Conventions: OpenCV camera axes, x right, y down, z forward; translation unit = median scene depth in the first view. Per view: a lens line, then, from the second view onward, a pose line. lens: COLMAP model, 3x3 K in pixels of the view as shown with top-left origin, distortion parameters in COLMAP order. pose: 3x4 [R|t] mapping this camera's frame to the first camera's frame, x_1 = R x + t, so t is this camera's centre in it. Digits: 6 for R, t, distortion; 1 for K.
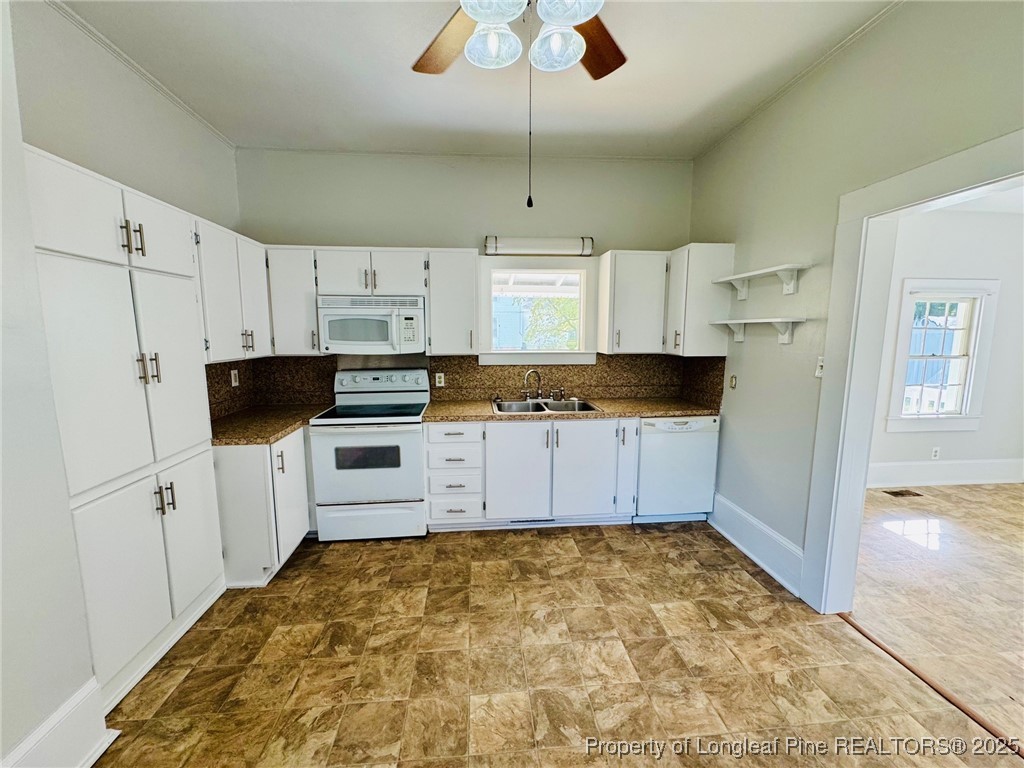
lens RADIAL K [[409.2, 0, 512.0], [0, 409.2, 384.0], [0, 0, 1]] dist [-0.003068, 0.000238]
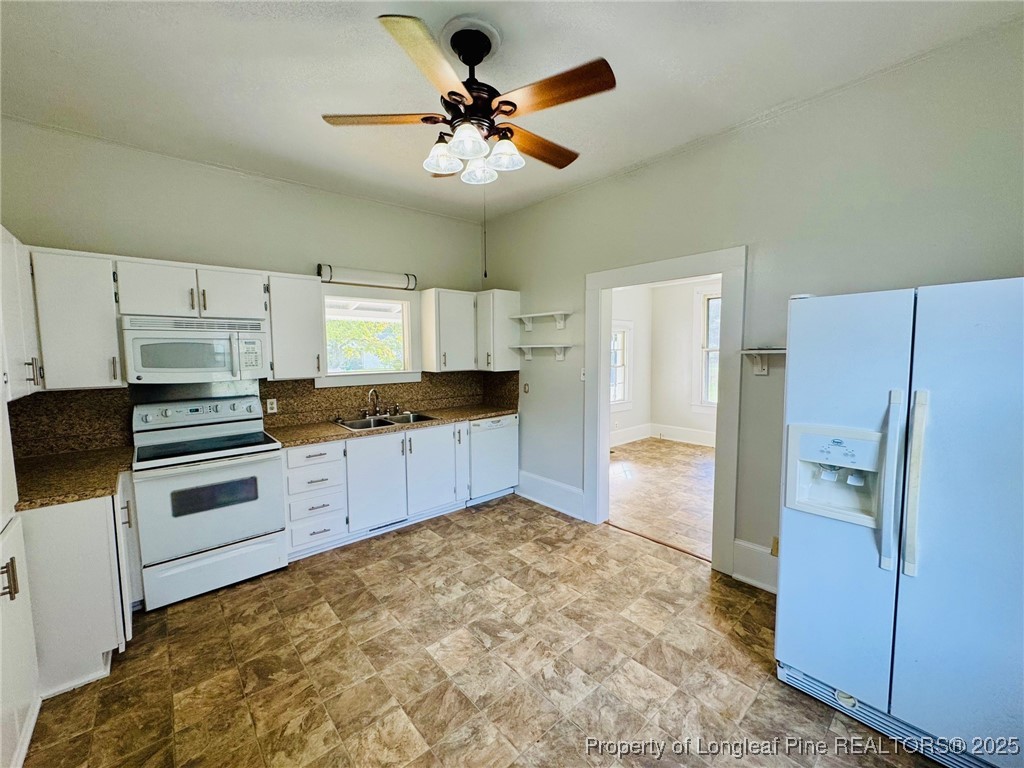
lens RADIAL K [[409.2, 0, 512.0], [0, 409.2, 384.0], [0, 0, 1]] dist [-0.003068, 0.000238]
pose [[0.808655, -0.054661, 0.585738, -0.331374], [0.082989, 0.996316, -0.021596, 0.007022], [-0.582400, 0.066073, 0.810213, -0.122978]]
